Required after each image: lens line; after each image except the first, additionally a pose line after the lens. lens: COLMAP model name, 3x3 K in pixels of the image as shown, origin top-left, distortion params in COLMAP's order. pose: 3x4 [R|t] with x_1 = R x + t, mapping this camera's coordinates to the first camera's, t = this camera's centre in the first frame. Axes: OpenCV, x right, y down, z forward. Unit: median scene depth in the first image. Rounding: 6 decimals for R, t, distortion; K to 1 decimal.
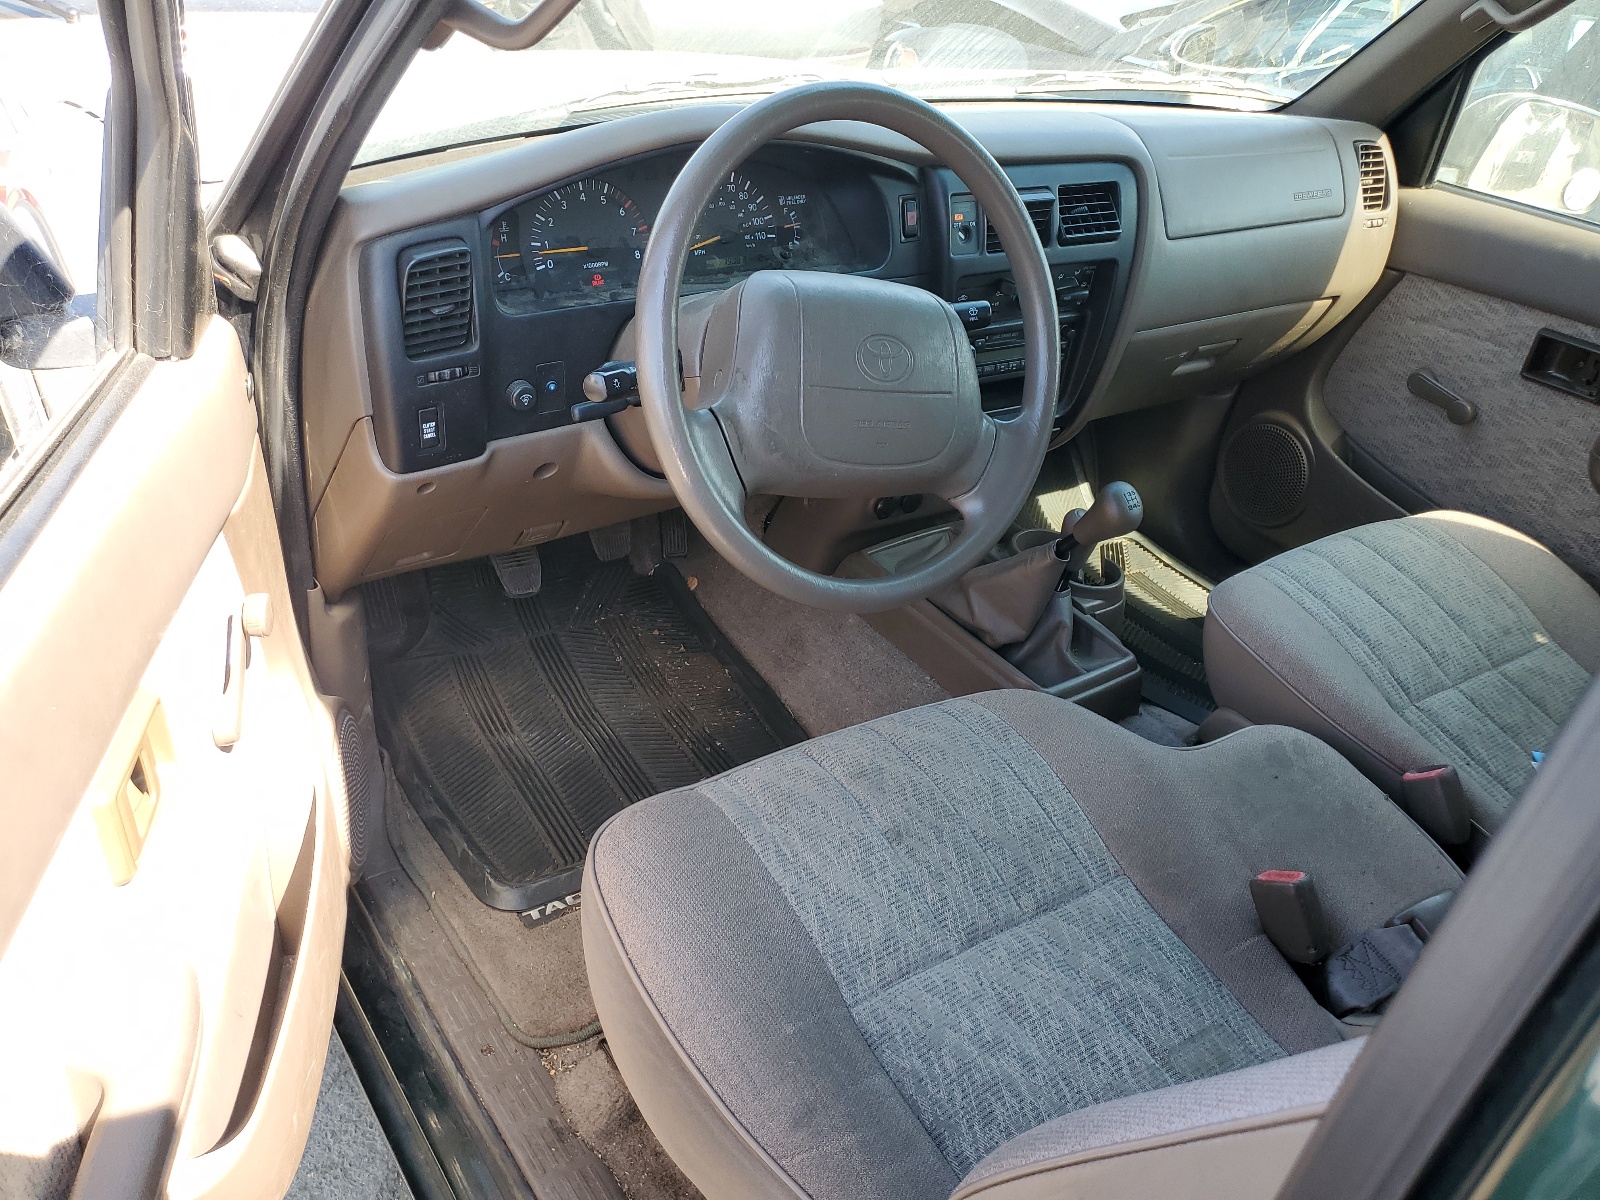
lens RADIAL K [[1203.4, 0, 800.0], [0, 1203.4, 600.0], [0, 0, 1]] dist [-0.040819, -0.004262]
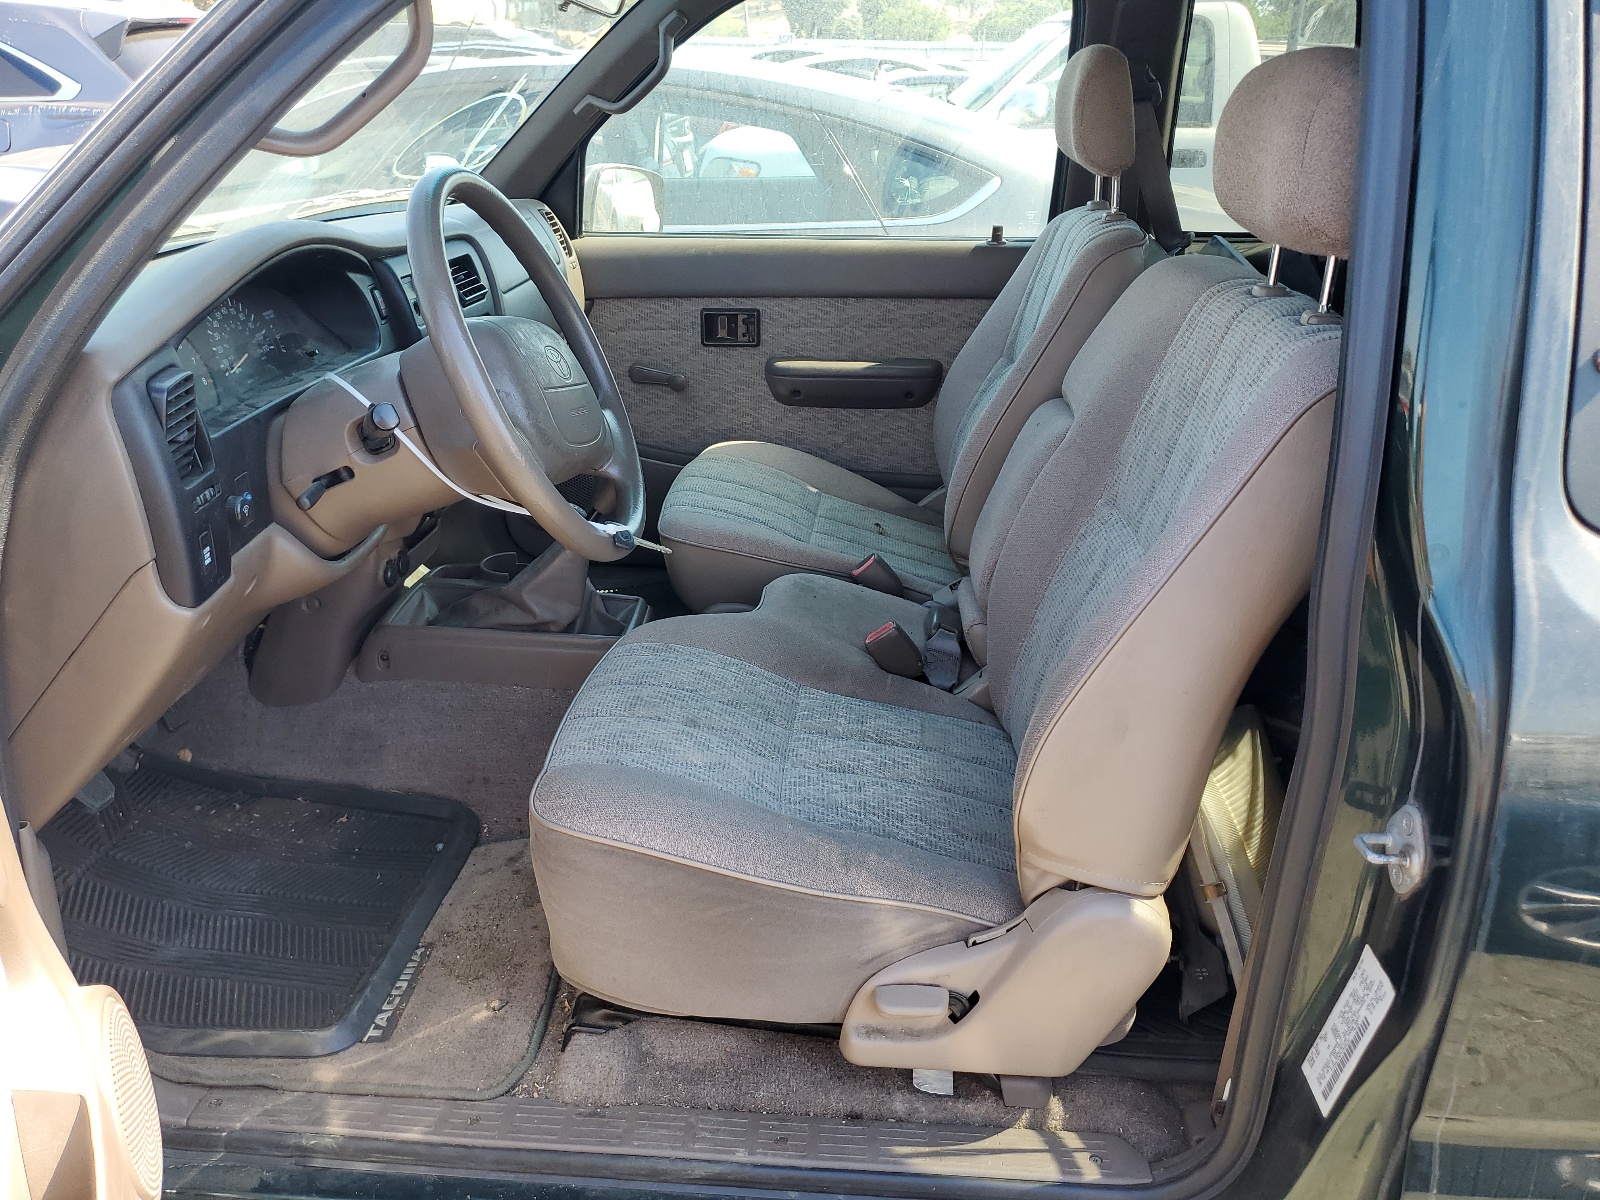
lens RADIAL K [[1204.5, 0, 800.0], [0, 1204.5, 600.0], [0, 0, 1]] dist [0.006816, -0.311622]
pose [[0.599140, -0.362294, 0.713985, -0.626077], [0.443398, 0.892668, 0.080885, 0.025082], [-0.666656, 0.268118, 0.695473, 0.004421]]
